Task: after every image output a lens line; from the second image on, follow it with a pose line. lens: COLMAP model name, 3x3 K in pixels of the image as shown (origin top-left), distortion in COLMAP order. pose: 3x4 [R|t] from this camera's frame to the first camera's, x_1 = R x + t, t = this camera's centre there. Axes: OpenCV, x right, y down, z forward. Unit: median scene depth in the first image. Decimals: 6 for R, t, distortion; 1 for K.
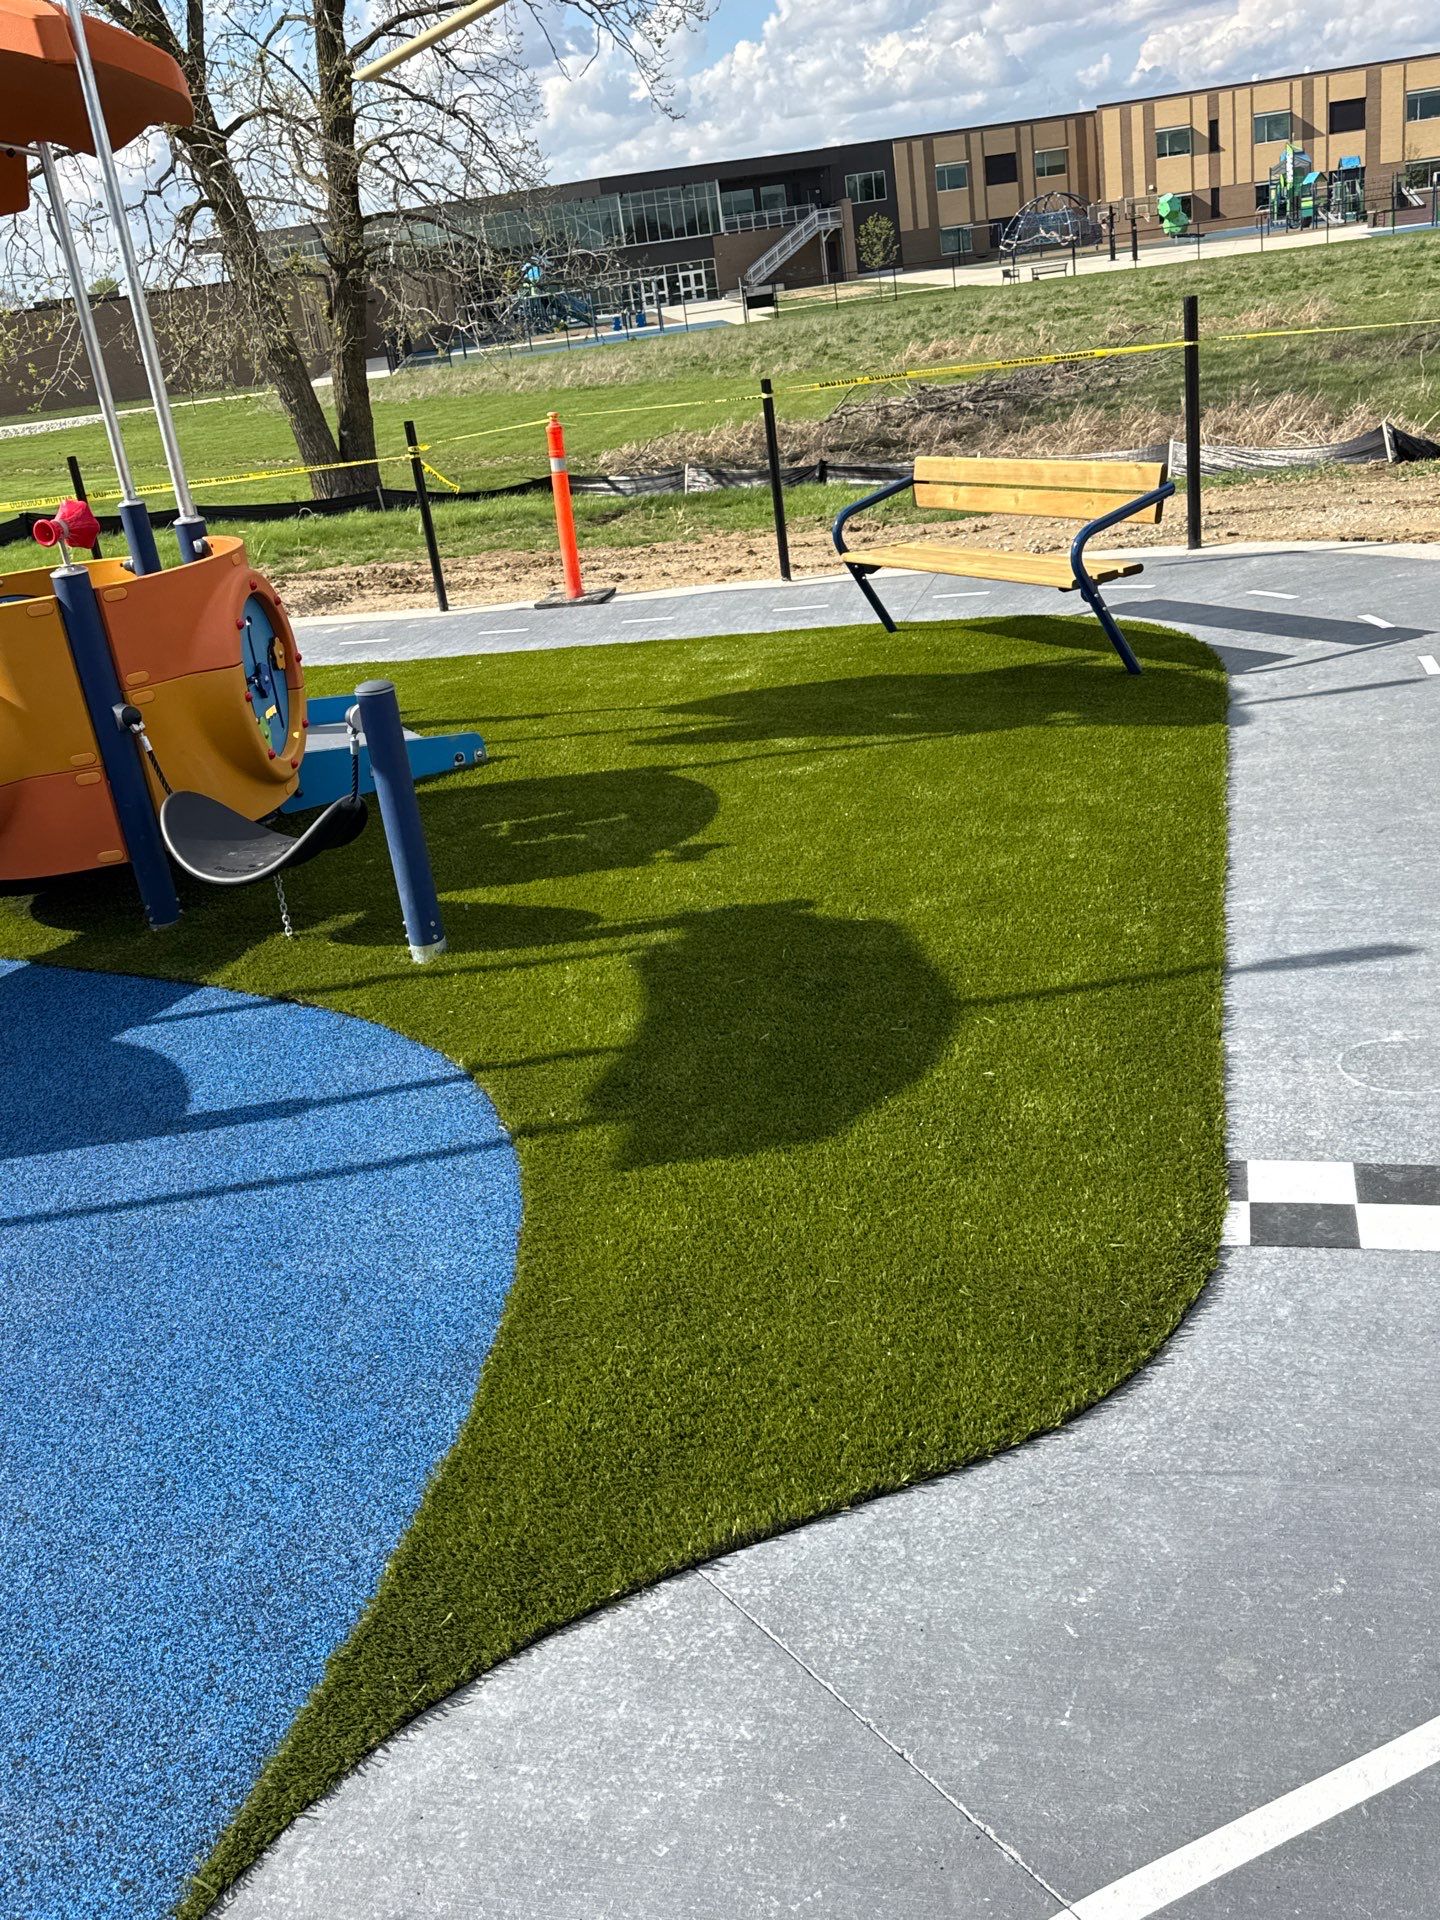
lens RADIAL K [[1751.3, 0, 721.8], [0, 1751.3, 939.4], [0, 0, 1]] dist [0.145842, -0.272048]
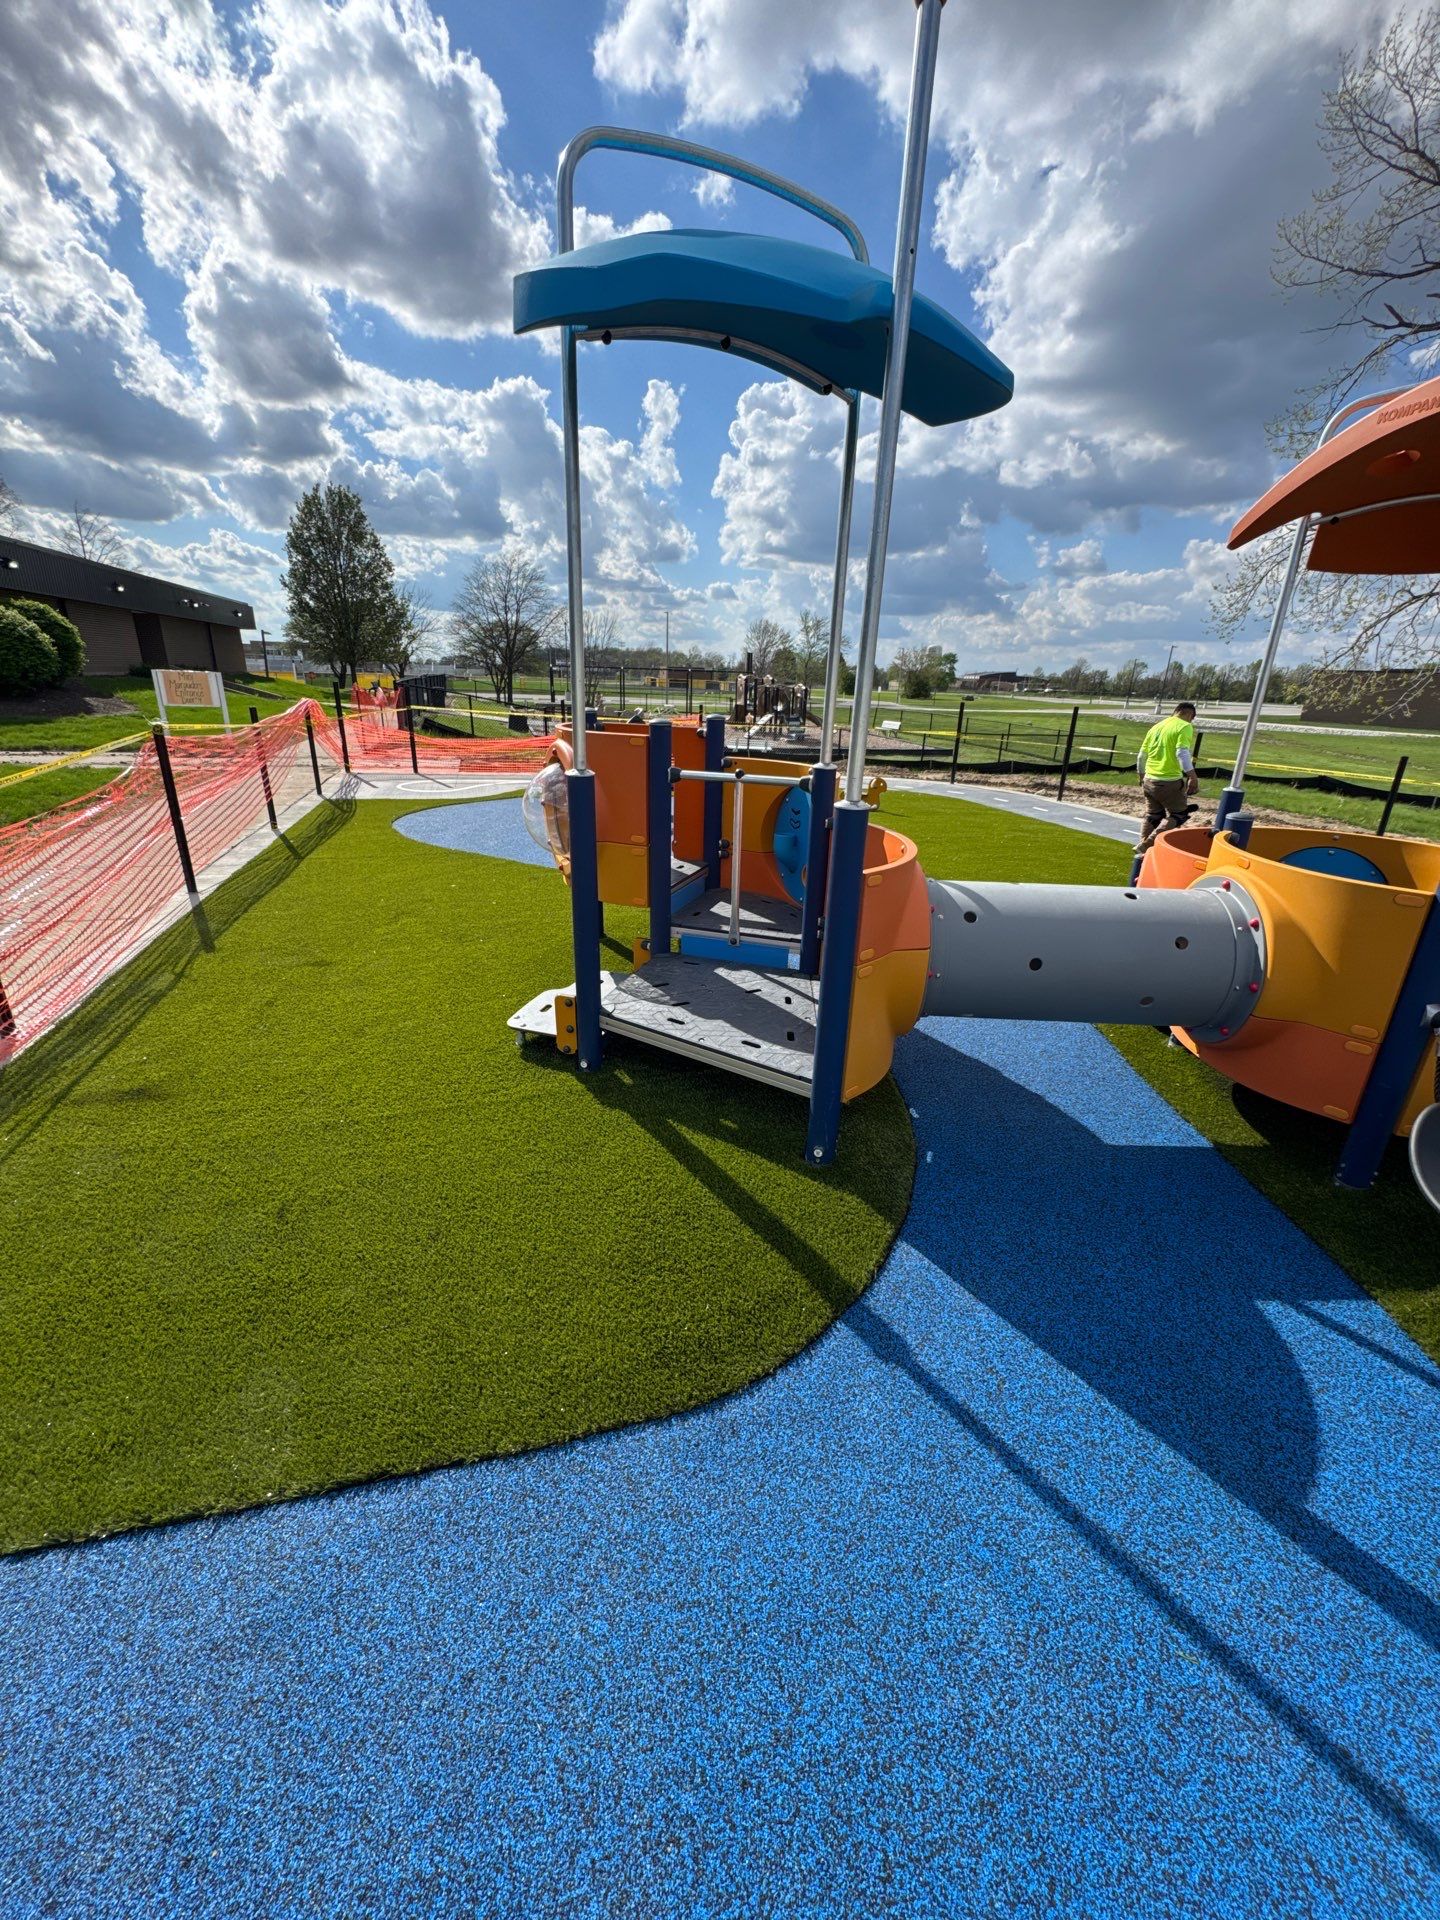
lens RADIAL K [[732.2, 0, 722.8], [0, 732.2, 966.7], [0, 0, 1]] dist [-0.000964, 0.000486]
pose [[0.499875, 0.445593, -0.742678, -0.256469], [-0.392163, 0.881009, 0.264635, -0.108169], [0.772226, 0.158966, 0.615140, 0.432801]]
